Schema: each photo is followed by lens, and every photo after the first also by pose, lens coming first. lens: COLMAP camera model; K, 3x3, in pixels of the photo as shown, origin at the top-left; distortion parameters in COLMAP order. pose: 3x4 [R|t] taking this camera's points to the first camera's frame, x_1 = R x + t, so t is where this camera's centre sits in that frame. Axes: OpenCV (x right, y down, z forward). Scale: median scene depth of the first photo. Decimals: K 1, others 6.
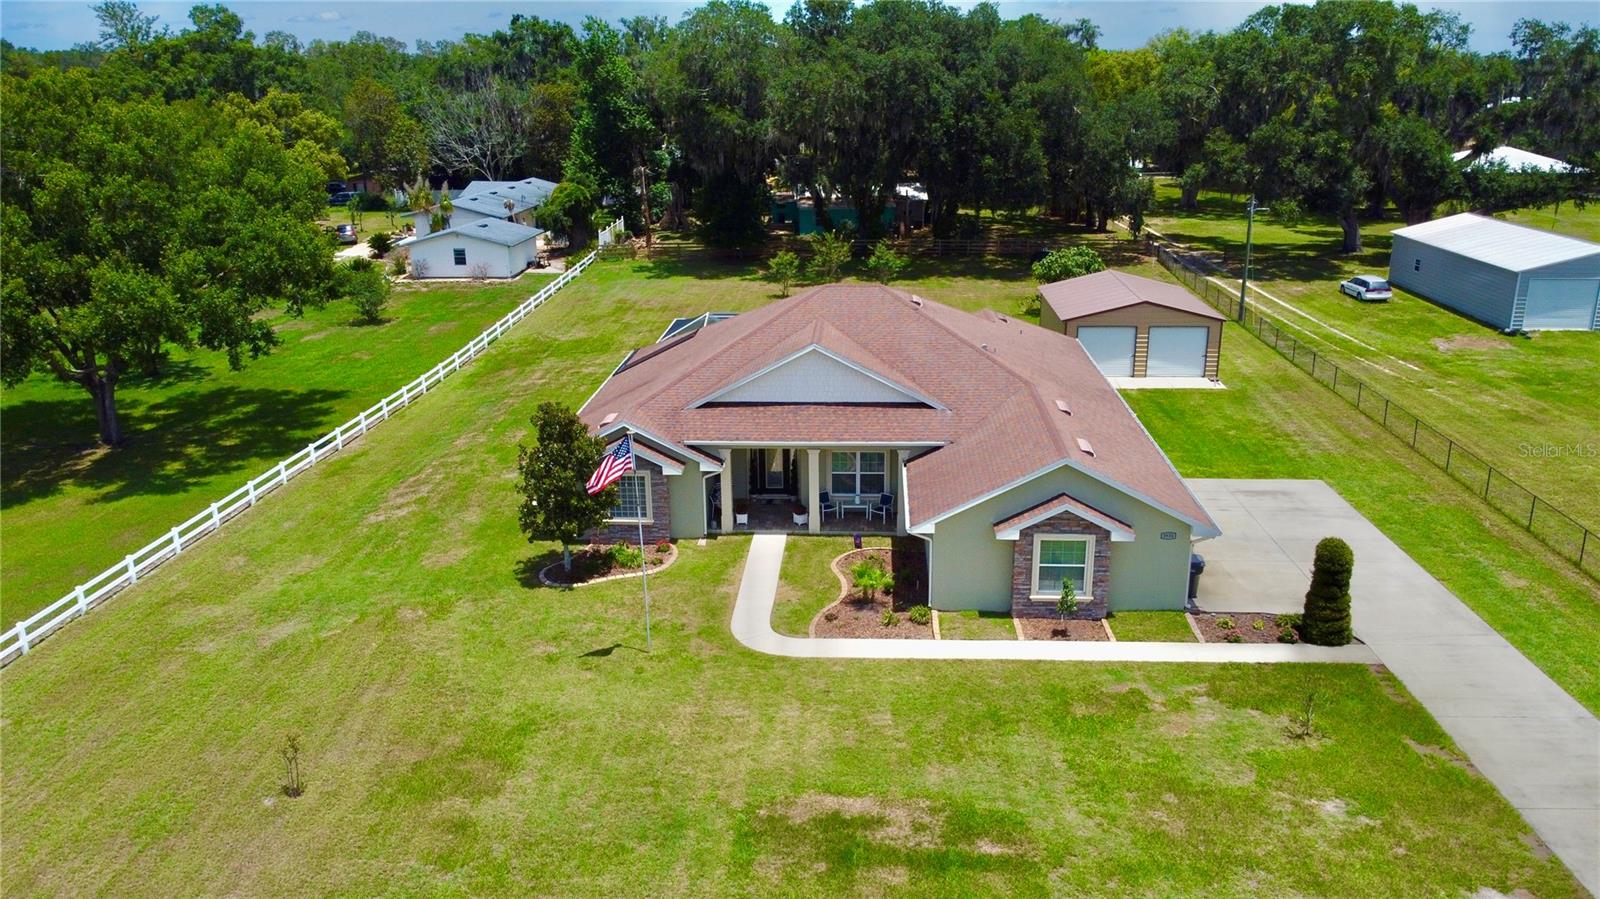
lens RADIAL K [[1217.5, 0, 804.4], [0, 1217.5, 452.7], [0, 0, 1]] dist [-0.005127, 0.001440]
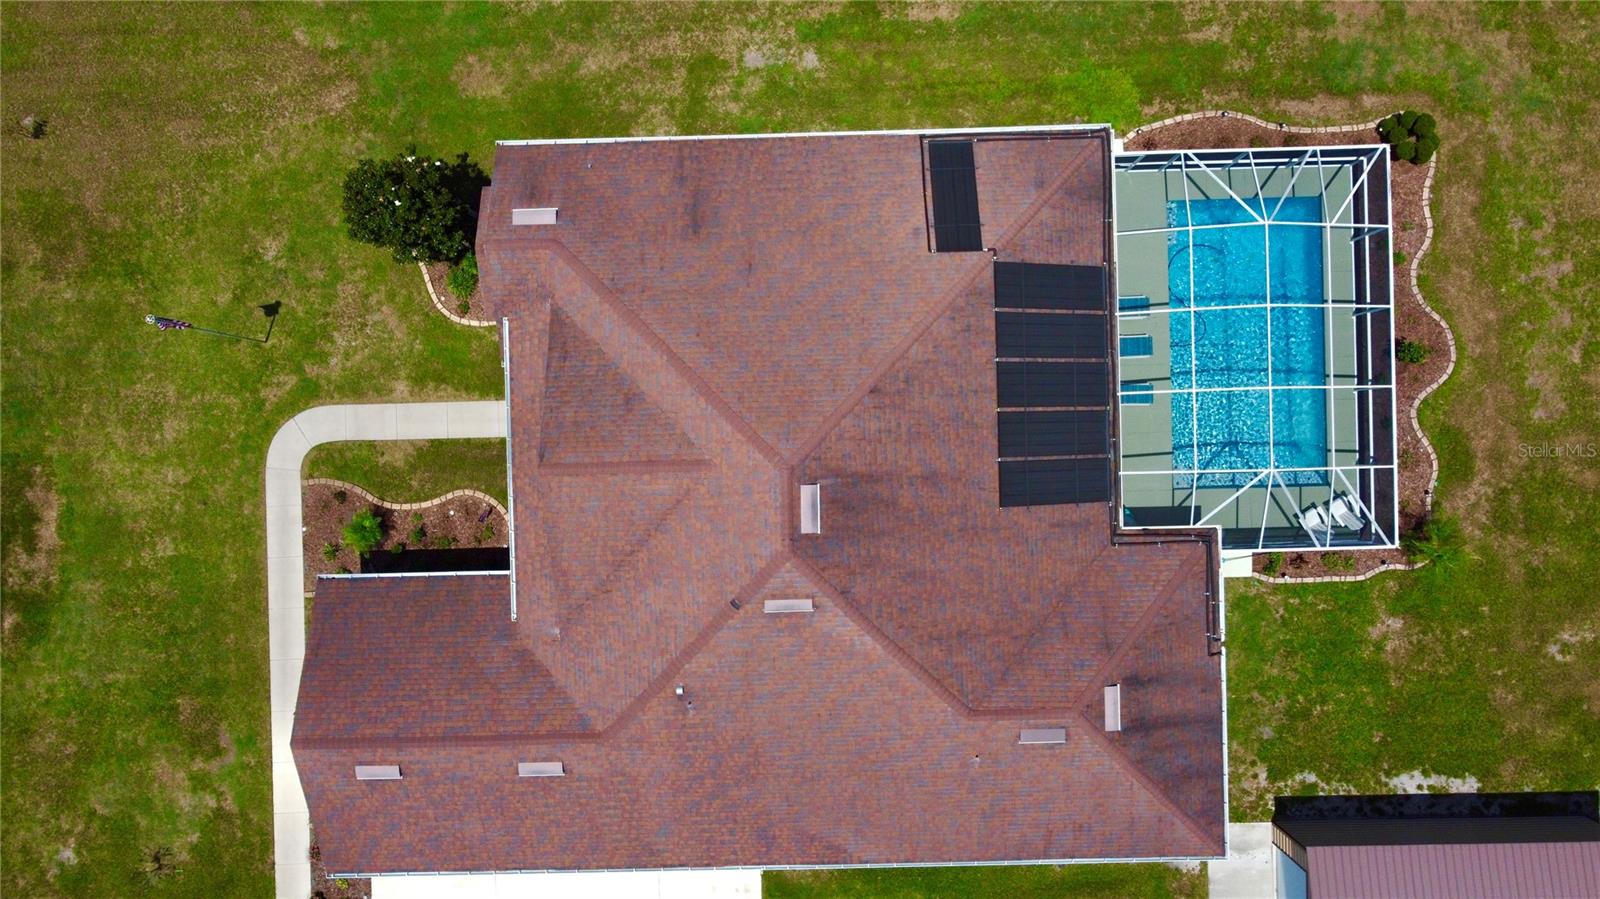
lens RADIAL K [[1217.5, 0, 799.7], [0, 1217.5, 445.1], [0, 0, 1]] dist [-0.005127, 0.001440]
pose [[0.083079, 0.996274, 0.023163, -0.013746], [-0.283225, 0.001320, 0.959053, -0.893706], [0.955448, -0.086237, 0.282279, 0.960084]]
